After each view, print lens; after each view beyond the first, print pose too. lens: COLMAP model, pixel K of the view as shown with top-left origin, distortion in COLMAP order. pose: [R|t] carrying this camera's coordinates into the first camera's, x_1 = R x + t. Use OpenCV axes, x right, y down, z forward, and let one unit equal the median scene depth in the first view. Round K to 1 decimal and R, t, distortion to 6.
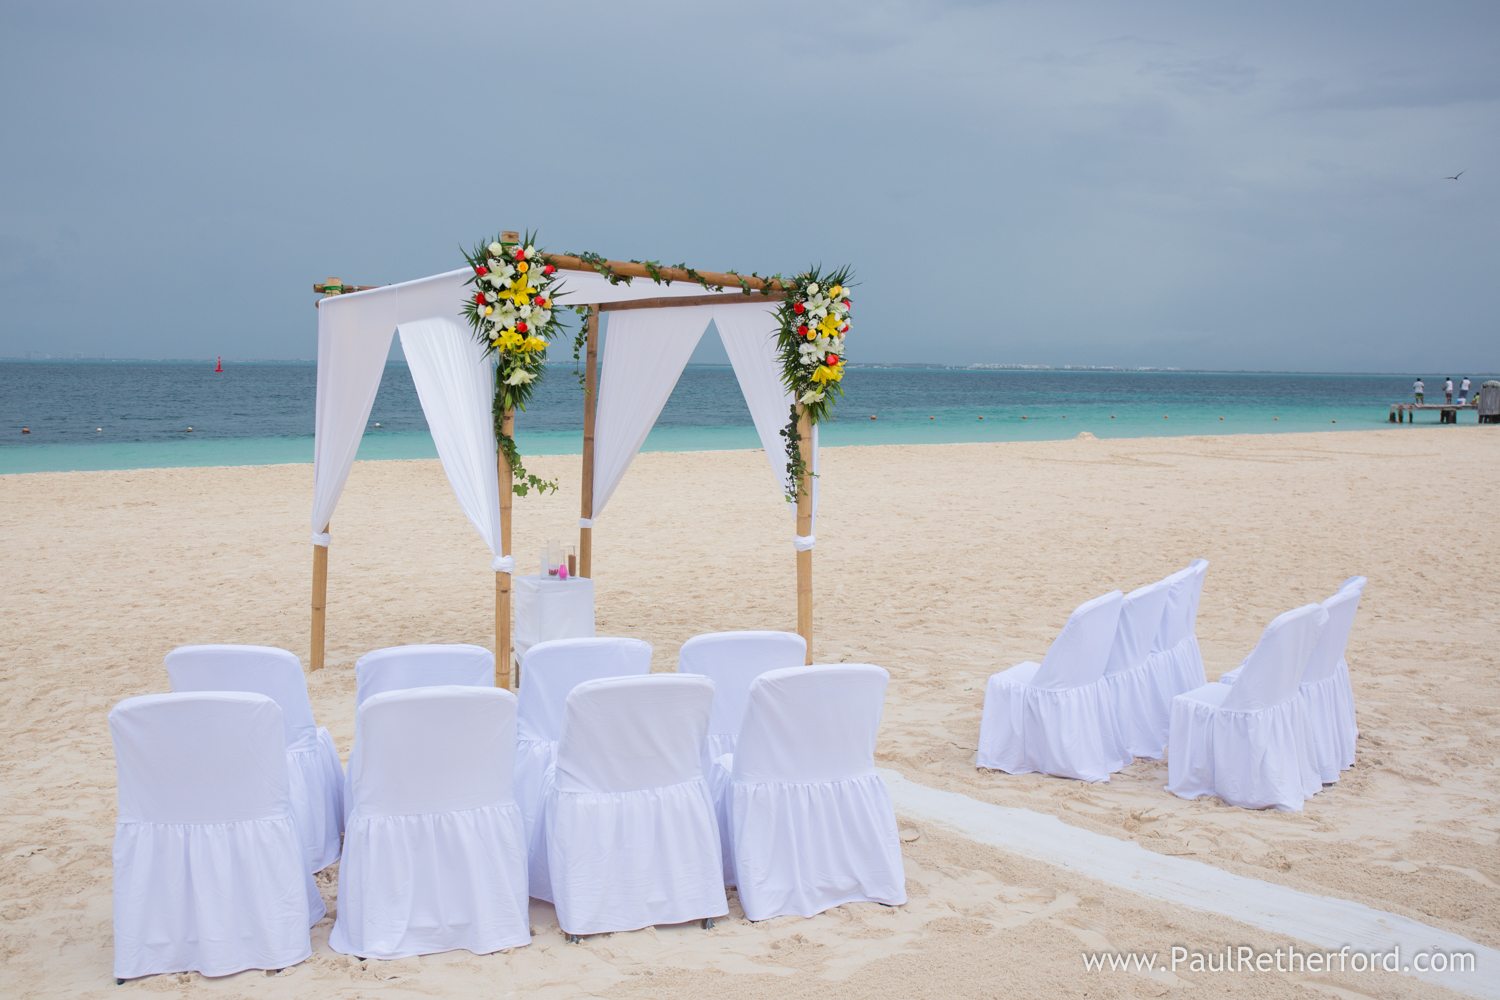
lens RADIAL K [[1421.1, 0, 750.0], [0, 1421.1, 500.0], [0, 0, 1]] dist [-0.014713, -0.009581]
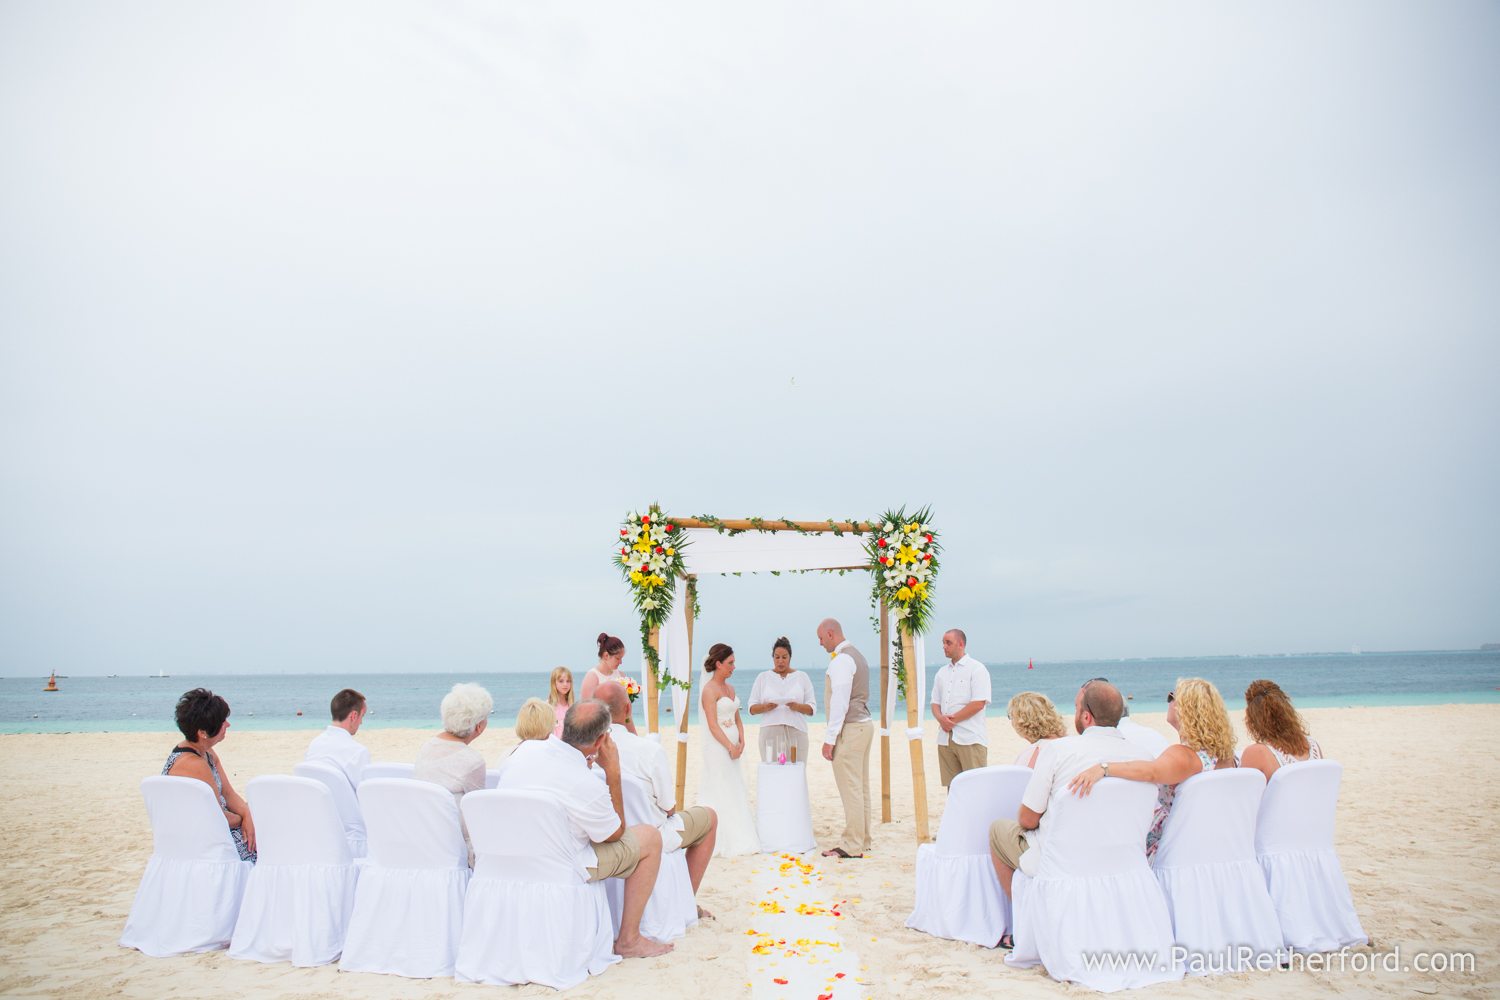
lens RADIAL K [[1018.0, 0, 750.0], [0, 1018.0, 500.0], [0, 0, 1]] dist [-0.078424, 0.078994]
pose [[0.818298, -0.118930, -0.562355, 0.456368], [-0.026220, 0.969618, -0.243214, 0.052669], [0.574195, 0.213767, 0.790319, 0.202709]]
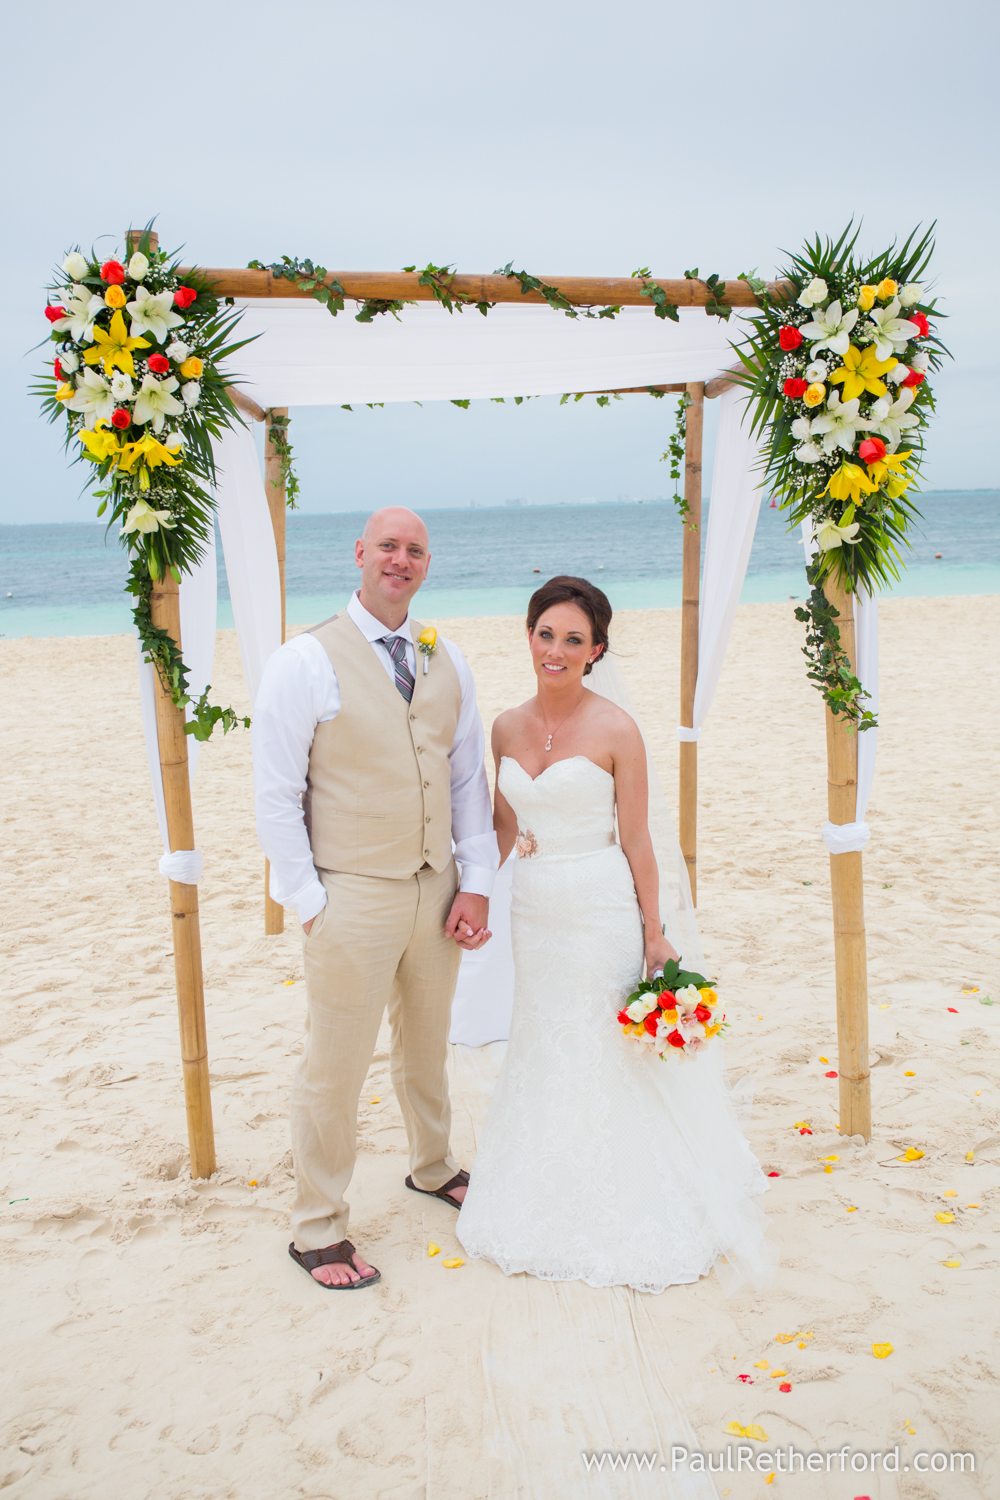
lens RADIAL K [[1421.1, 0, 500.0], [0, 1421.1, 750.0], [0, 0, 1]] dist [-0.014713, -0.009581]
pose [[0.859627, 0.045987, -0.508848, 0.192306], [-0.003883, 0.996500, 0.083500, -0.041418], [0.510907, -0.069803, 0.856798, 0.555003]]
